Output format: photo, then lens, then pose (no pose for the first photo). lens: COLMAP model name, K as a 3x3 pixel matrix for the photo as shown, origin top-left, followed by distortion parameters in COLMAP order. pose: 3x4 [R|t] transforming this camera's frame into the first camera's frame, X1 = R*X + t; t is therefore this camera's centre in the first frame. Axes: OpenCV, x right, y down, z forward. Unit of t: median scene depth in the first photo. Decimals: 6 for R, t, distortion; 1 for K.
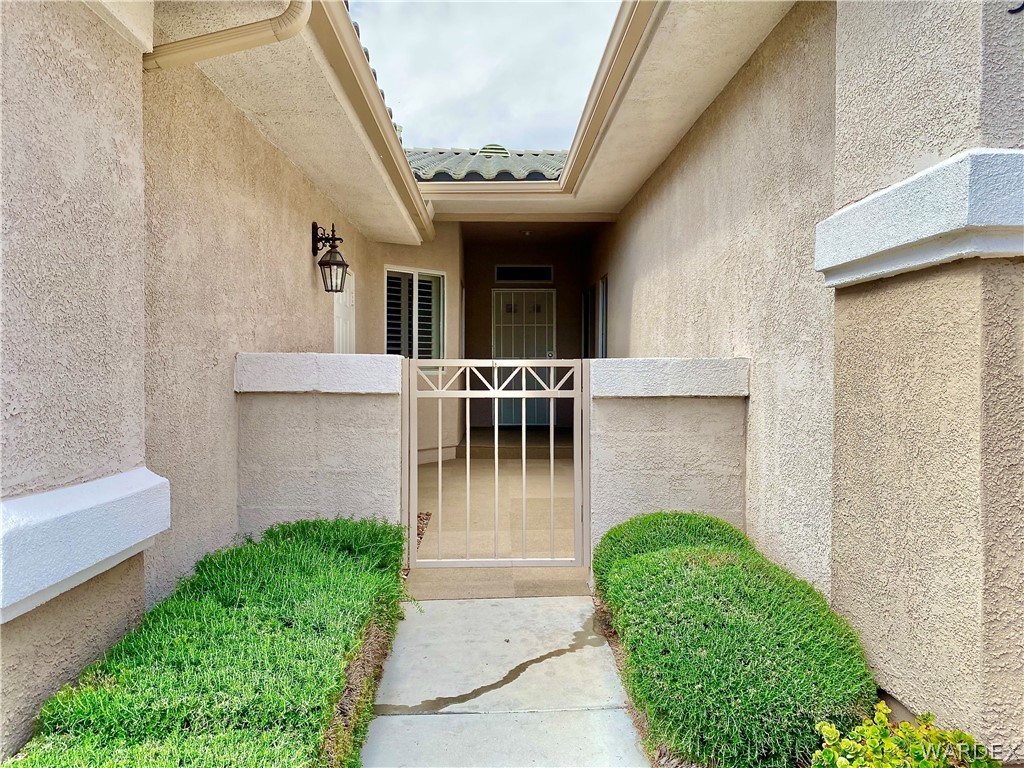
lens RADIAL K [[787.0, 0, 512.5], [0, 787.0, 381.1], [0, 0, 1]] dist [0.045249, -0.054545]
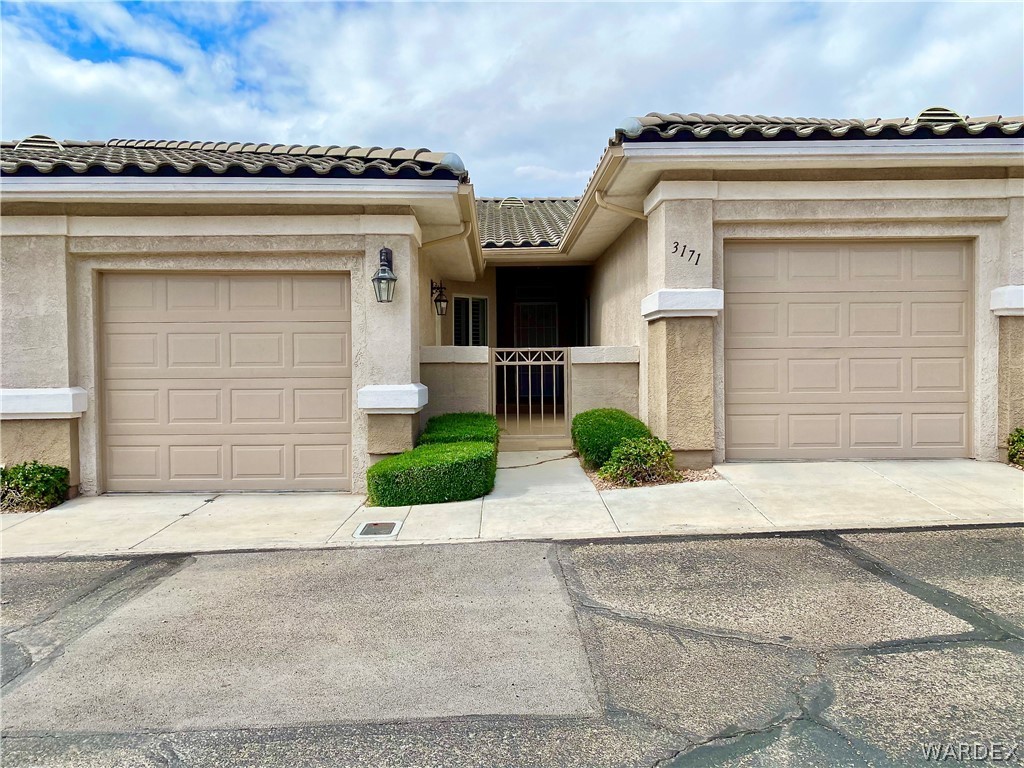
lens RADIAL K [[787.0, 0, 512.5], [0, 787.0, 383.7], [0, 0, 1]] dist [0.045249, -0.054545]
pose [[0.999906, -0.011034, -0.008085, -0.038539], [0.011104, 0.999900, 0.008708, 0.041145], [0.007988, -0.008797, 0.999929, -0.939368]]
